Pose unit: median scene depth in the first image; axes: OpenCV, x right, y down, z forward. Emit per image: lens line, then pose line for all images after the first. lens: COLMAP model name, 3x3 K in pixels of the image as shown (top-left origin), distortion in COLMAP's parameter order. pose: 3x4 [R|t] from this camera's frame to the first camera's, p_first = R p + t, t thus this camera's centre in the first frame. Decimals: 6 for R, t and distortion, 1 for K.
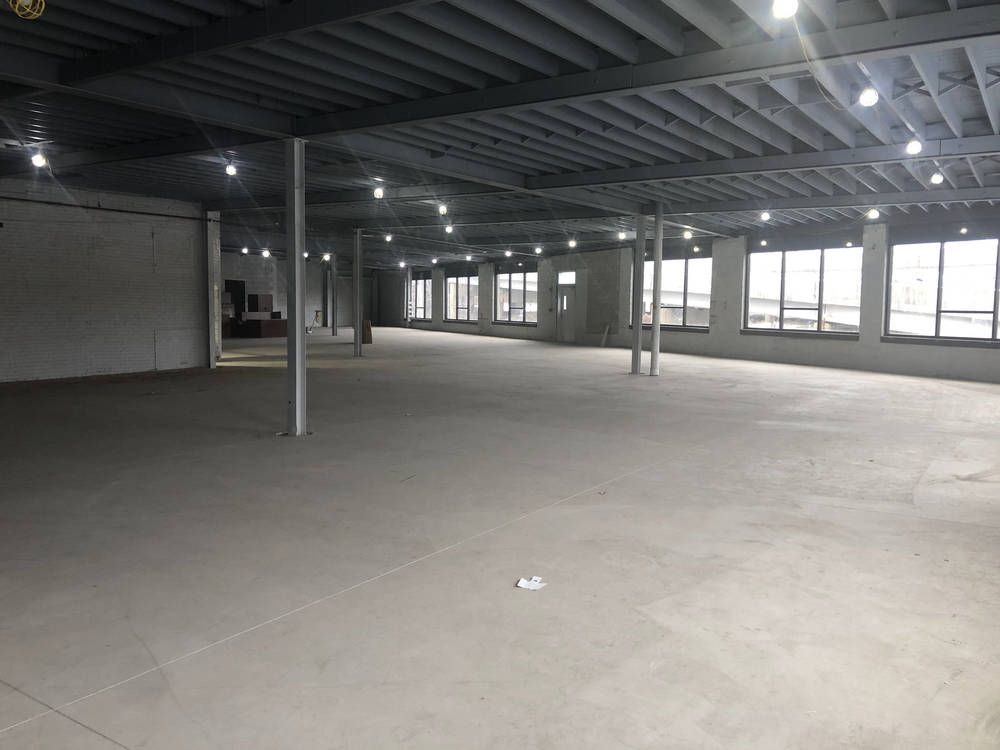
lens RADIAL K [[807.1, 0, 500.0], [0, 807.1, 375.0], [0, 0, 1]] dist [0.074404, -0.135459]
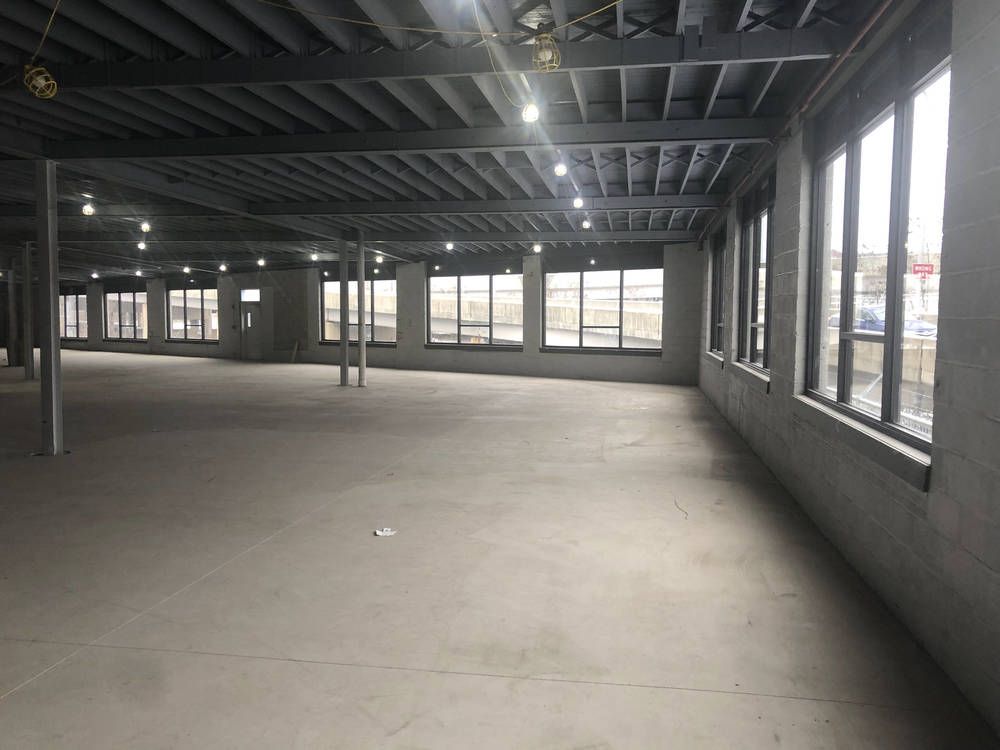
lens RADIAL K [[807.1, 0, 500.0], [0, 807.1, 375.0], [0, 0, 1]] dist [0.074404, -0.135459]
pose [[0.910947, -0.031610, 0.411311, -0.077364], [0.040180, 0.999118, -0.012203, 0.005378], [-0.410562, 0.027642, 0.911413, -0.069703]]
